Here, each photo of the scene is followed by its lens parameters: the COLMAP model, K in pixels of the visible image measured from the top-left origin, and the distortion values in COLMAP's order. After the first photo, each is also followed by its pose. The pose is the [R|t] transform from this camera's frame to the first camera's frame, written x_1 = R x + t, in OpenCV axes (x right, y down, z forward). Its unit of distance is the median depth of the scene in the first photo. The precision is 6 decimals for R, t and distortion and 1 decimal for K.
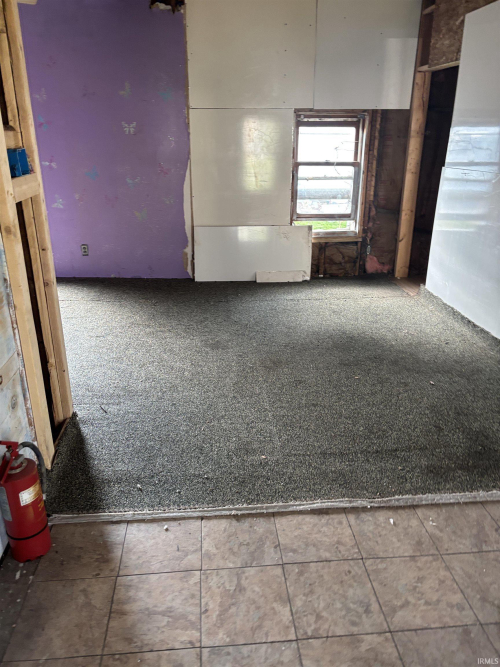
lens RADIAL K [[498.8, 0, 248.7], [0, 498.8, 323.4], [0, 0, 1]] dist [0.030165, -0.037981]
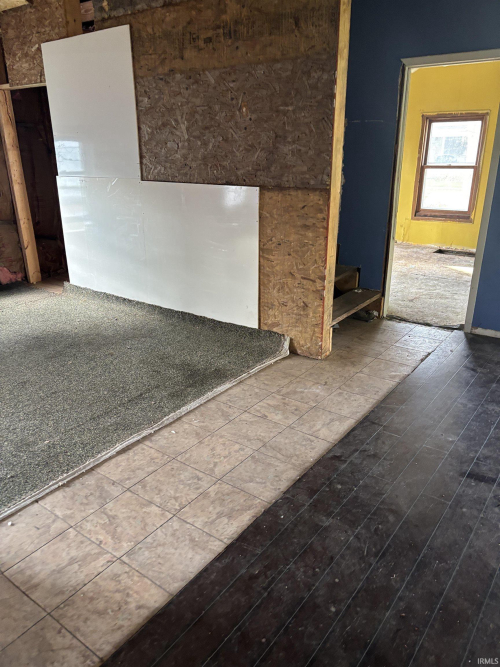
lens RADIAL K [[498.8, 0, 248.7], [0, 498.8, 323.4], [0, 0, 1]] dist [0.030165, -0.037981]
pose [[0.665178, -0.255454, 0.701627, -0.429910], [0.273229, 0.957760, 0.089675, 0.050433], [-0.694898, 0.132055, 0.706879, -0.119302]]
